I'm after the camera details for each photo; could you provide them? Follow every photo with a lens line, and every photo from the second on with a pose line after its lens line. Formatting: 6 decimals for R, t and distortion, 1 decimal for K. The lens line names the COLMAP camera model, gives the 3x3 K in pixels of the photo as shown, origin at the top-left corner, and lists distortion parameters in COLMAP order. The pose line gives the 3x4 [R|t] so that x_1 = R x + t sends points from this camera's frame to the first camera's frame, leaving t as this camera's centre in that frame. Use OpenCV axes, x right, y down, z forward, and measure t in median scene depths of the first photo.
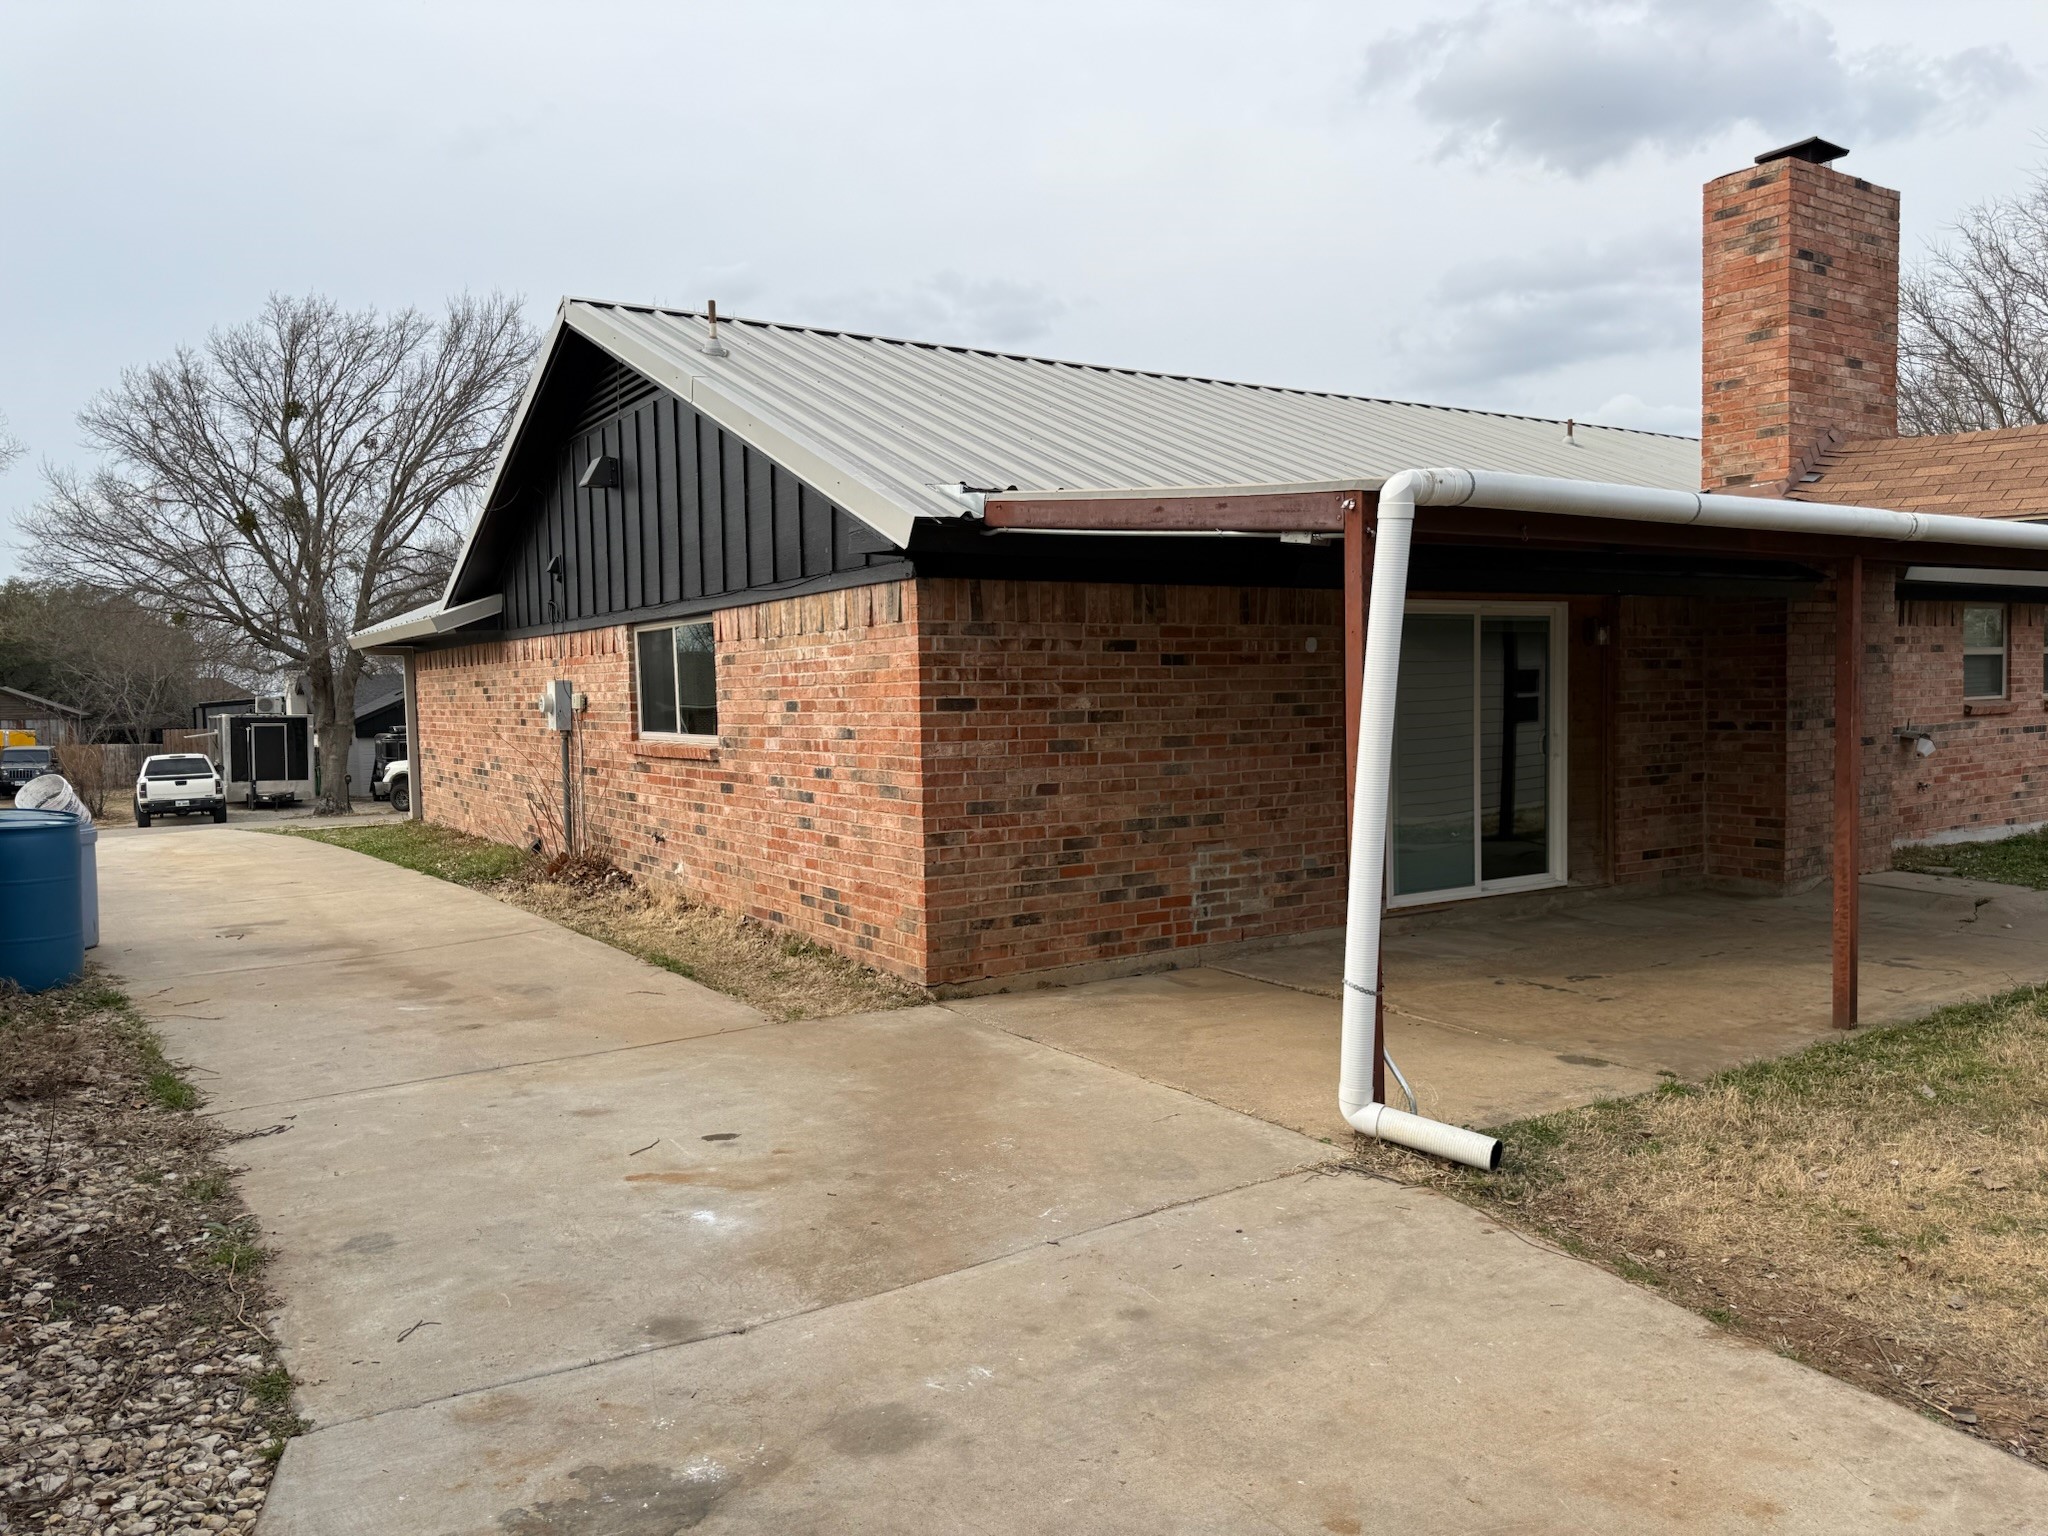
lens RADIAL K [[1601.0, 0, 1026.9], [0, 1601.0, 771.9], [0, 0, 1]] dist [0.016043, -0.021953]
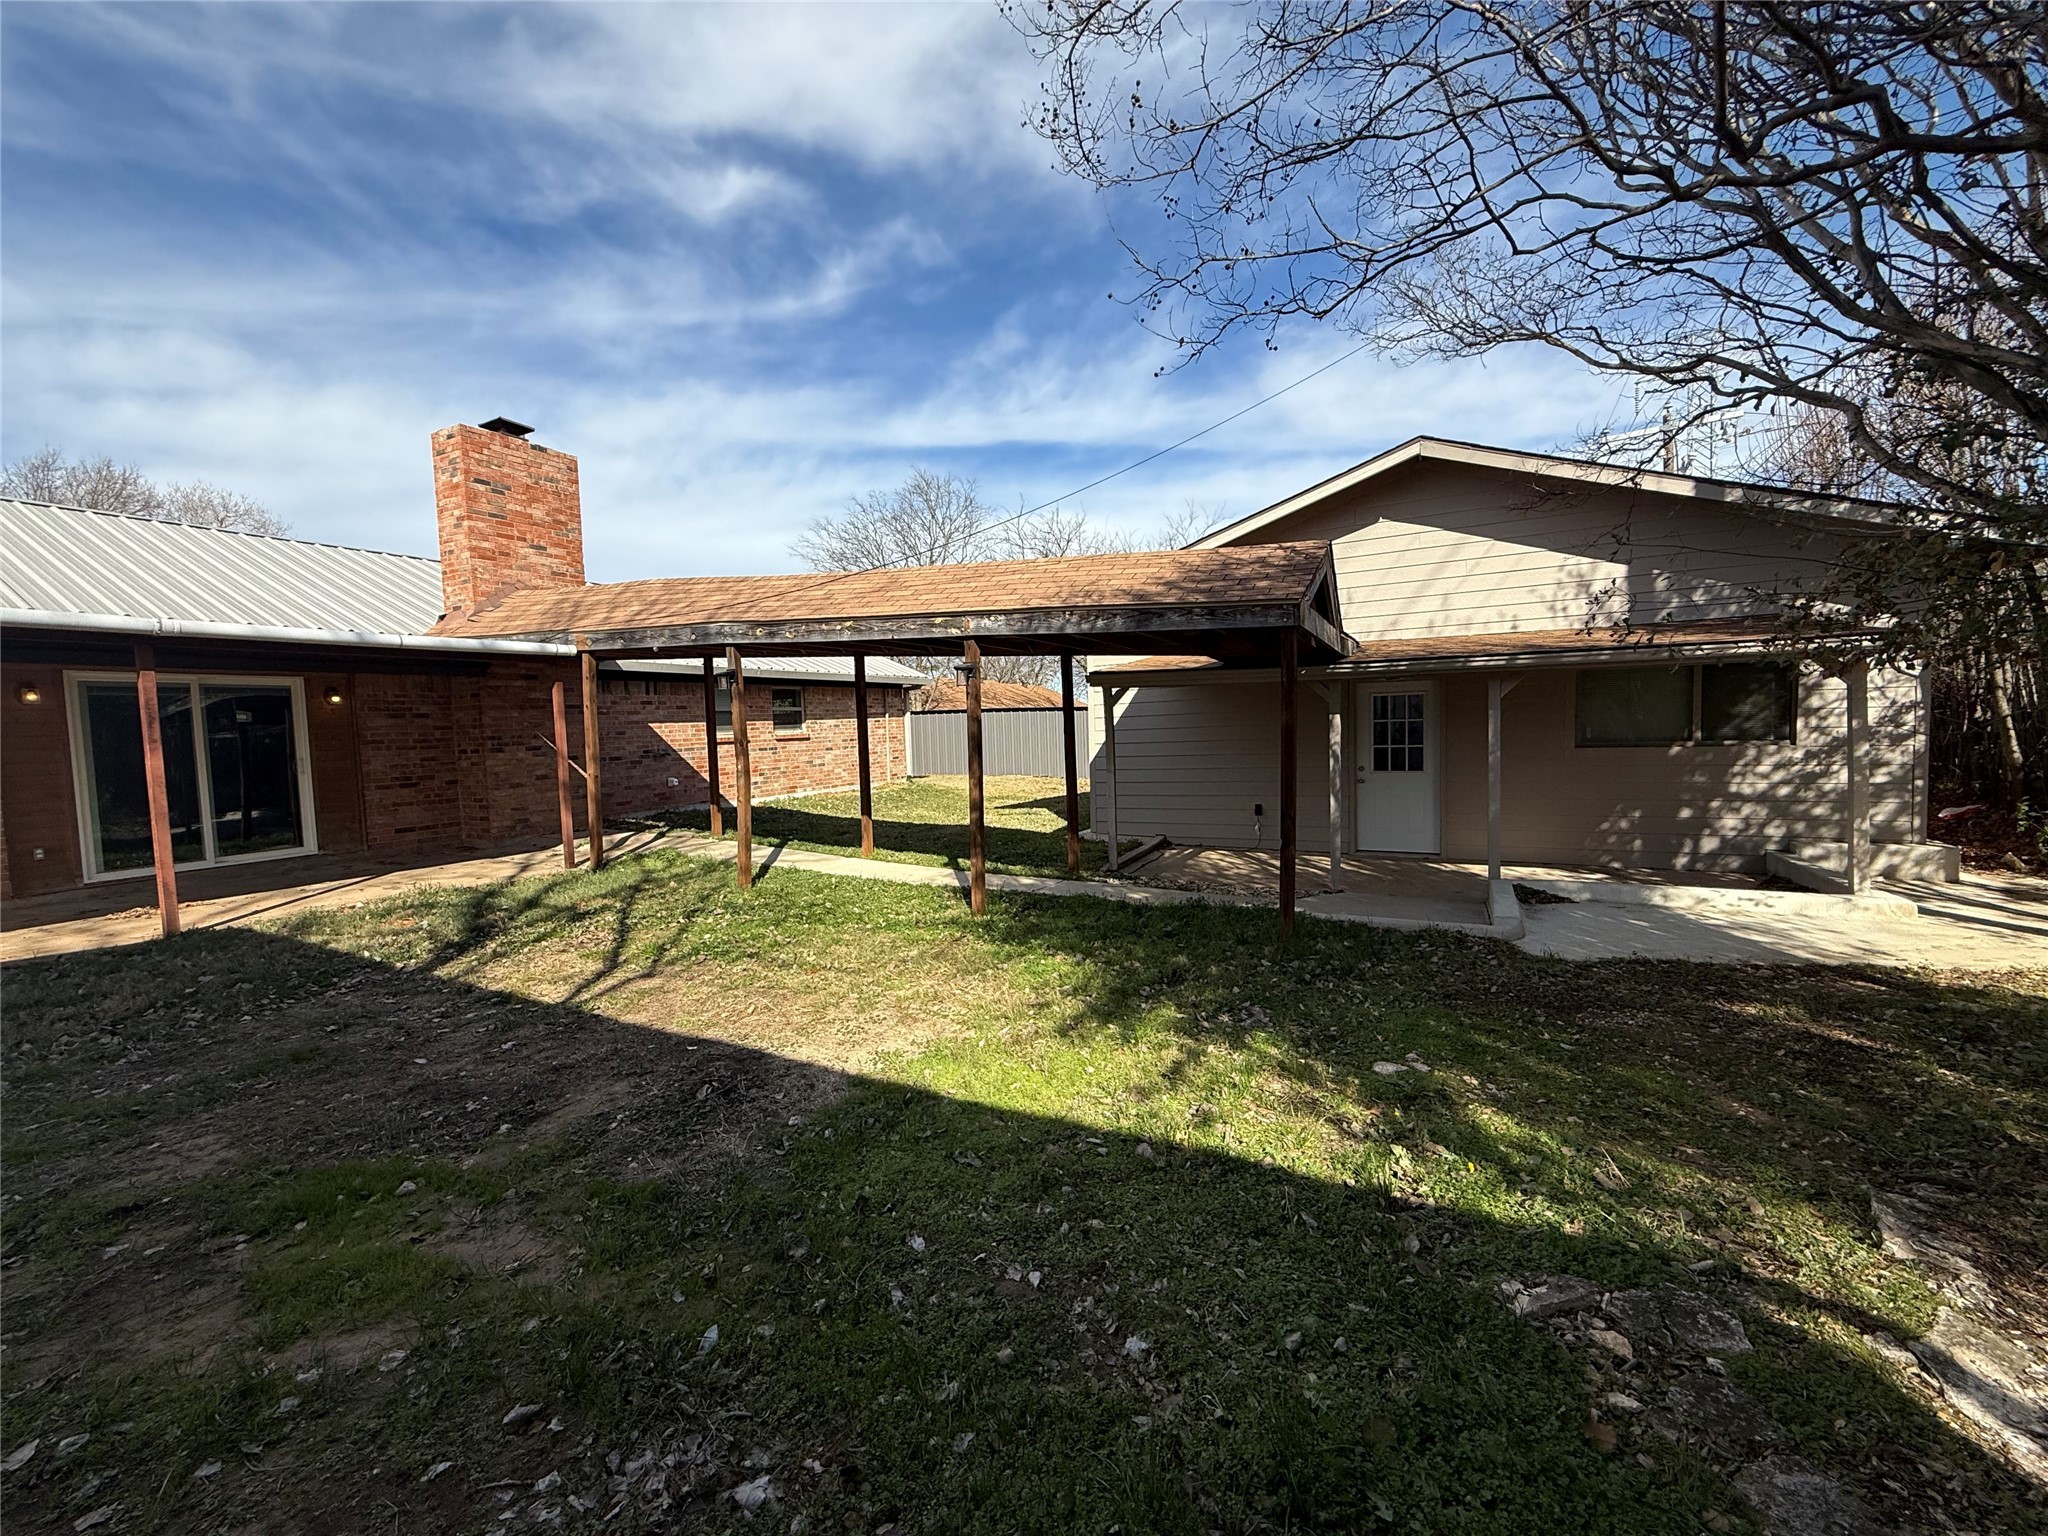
lens RADIAL K [[822.8, 0, 1020.5], [0, 822.8, 770.4], [0, 0, 1]] dist [0.002812, -0.000438]
pose [[0.880048, -0.039686, 0.473224, 0.670428], [0.046904, 0.998893, -0.003458, 0.027286], [-0.472563, 0.025239, 0.880935, -0.070768]]
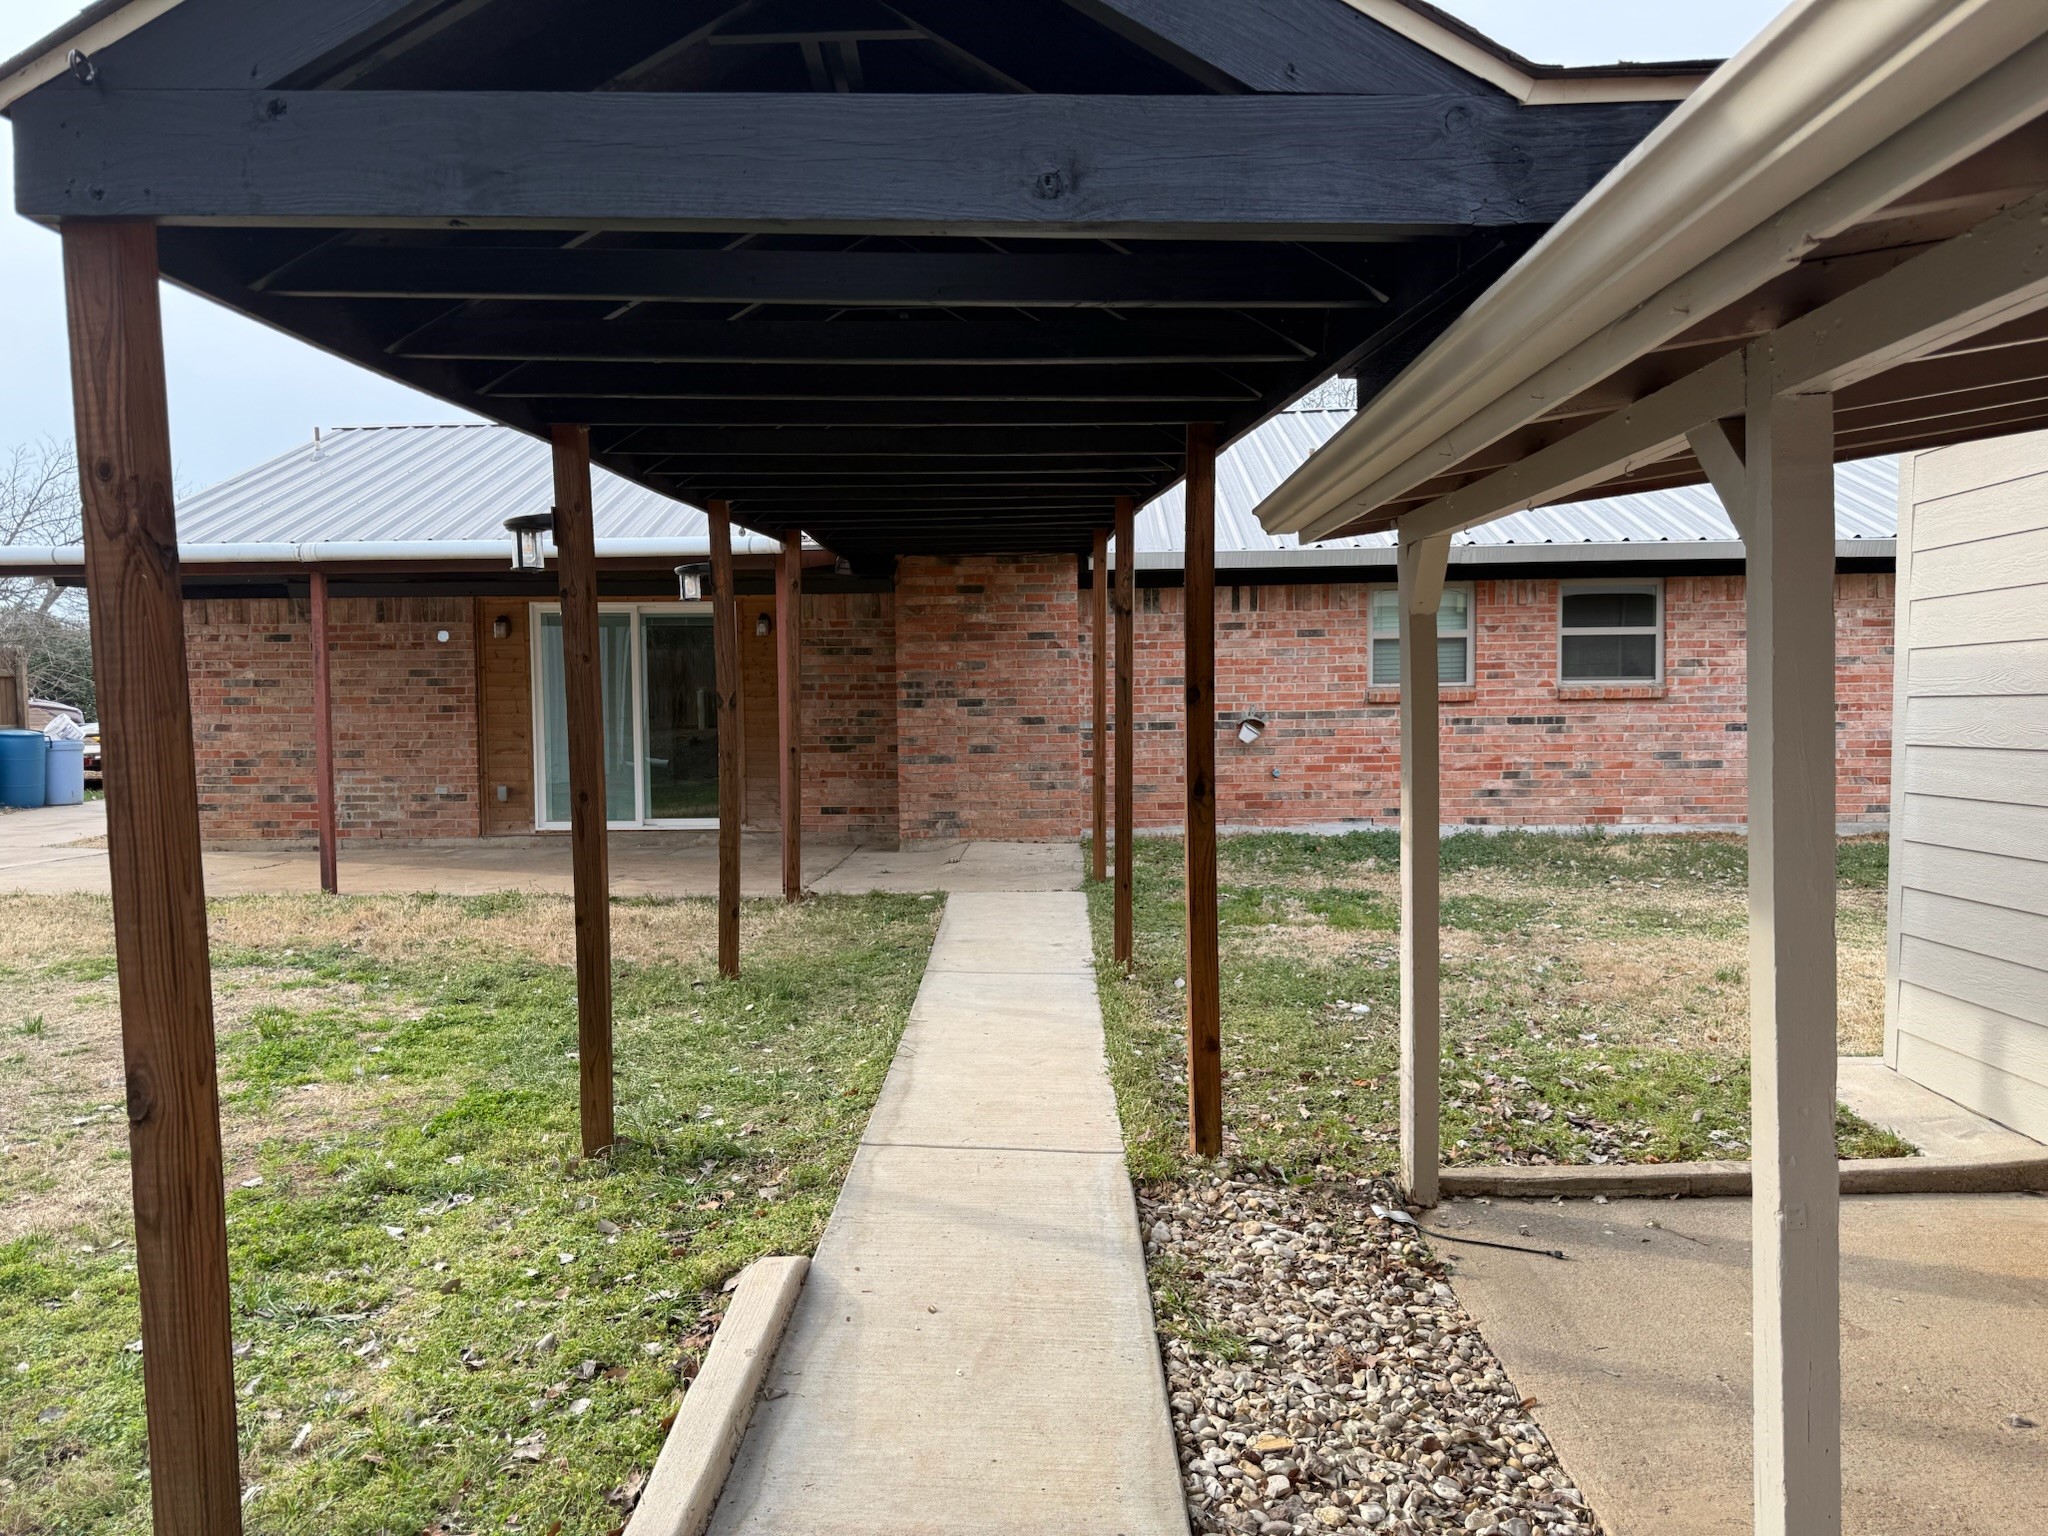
lens RADIAL K [[1461.5, 0, 1010.1], [0, 1461.5, 781.2], [0, 0, 1]] dist [0.052646, -0.060923]
pose [[0.811392, 0.040367, -0.583107, 1.379306], [-0.039679, 0.999115, 0.013954, 0.011079], [0.583154, 0.011814, 0.812276, 0.234963]]
